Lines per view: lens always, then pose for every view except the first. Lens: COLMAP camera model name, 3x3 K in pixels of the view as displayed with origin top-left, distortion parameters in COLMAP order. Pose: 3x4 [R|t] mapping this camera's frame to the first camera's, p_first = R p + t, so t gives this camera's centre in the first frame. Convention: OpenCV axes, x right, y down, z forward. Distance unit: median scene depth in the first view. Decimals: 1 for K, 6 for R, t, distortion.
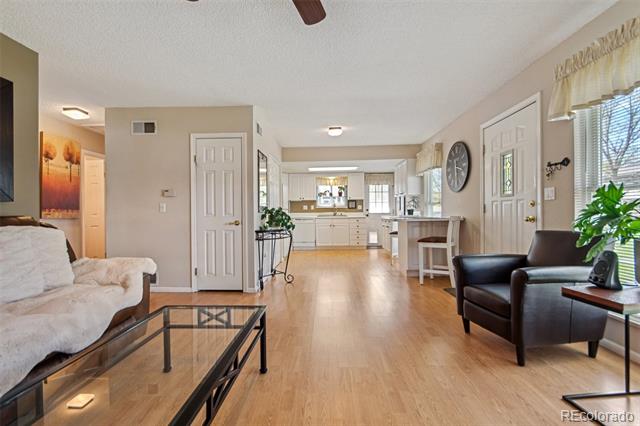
lens RADIAL K [[283.4, 0, 315.9], [0, 283.4, 212.8], [0, 0, 1]] dist [0.003757, -0.001121]
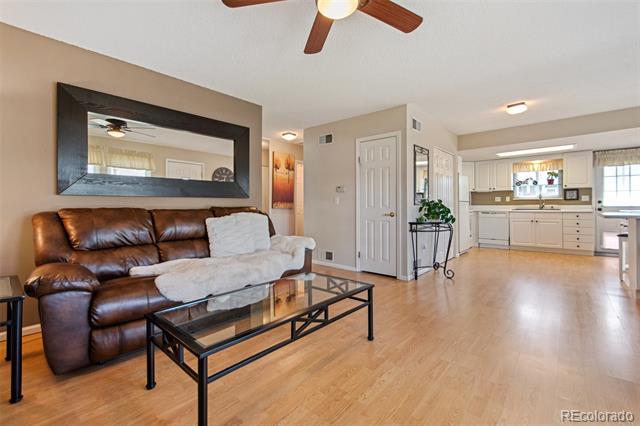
lens RADIAL K [[283.4, 0, 315.5], [0, 283.4, 206.7], [0, 0, 1]] dist [0.003757, -0.001121]
pose [[0.770562, 0.008773, -0.637305, 0.153921], [-0.004030, 0.999952, 0.008893, -0.002660], [0.637353, -0.004284, 0.770560, -0.024925]]
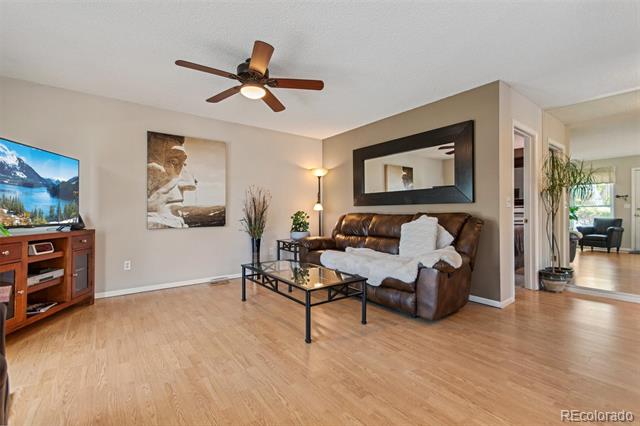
lens RADIAL K [[283.4, 0, 315.1], [0, 283.4, 211.8], [0, 0, 1]] dist [0.003757, -0.001121]
pose [[-0.776988, 0.009989, -0.629436, 0.220385], [0.010057, 0.999943, 0.003455, -0.002874], [0.629435, -0.003646, -0.777045, 0.779196]]
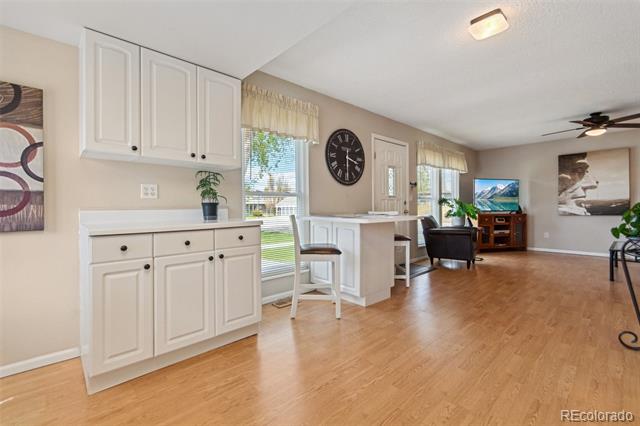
lens RADIAL K [[283.4, 0, 315.3], [0, 283.4, 208.1], [0, 0, 1]] dist [0.003757, -0.001121]
pose [[-0.702375, 0.014215, 0.711665, -0.058606], [0.016572, 0.999856, -0.003615, -0.001807], [-0.711614, 0.009255, -0.702510, 1.592243]]
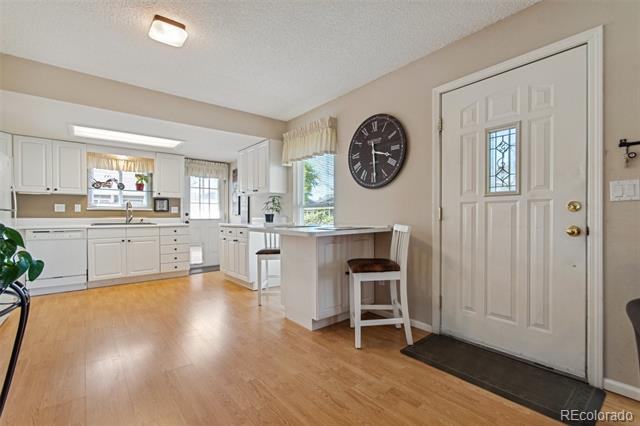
lens RADIAL K [[283.4, 0, 317.5], [0, 283.4, 219.2], [0, 0, 1]] dist [0.003757, -0.001121]
pose [[0.750301, 0.001371, 0.661095, -0.049185], [-0.003990, 0.999989, 0.002456, -0.002291], [-0.661085, -0.004481, 0.750298, 0.547294]]
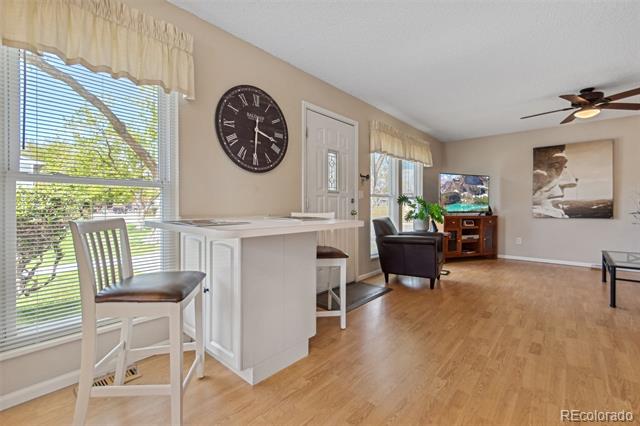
lens RADIAL K [[283.4, 0, 316.1], [0, 283.4, 207.7], [0, 0, 1]] dist [0.003757, -0.001121]
pose [[-0.770491, 0.007136, 0.637411, 0.030556], [0.008613, 0.999963, -0.000784, -0.000889], [-0.637393, 0.004886, -0.770524, 1.288517]]
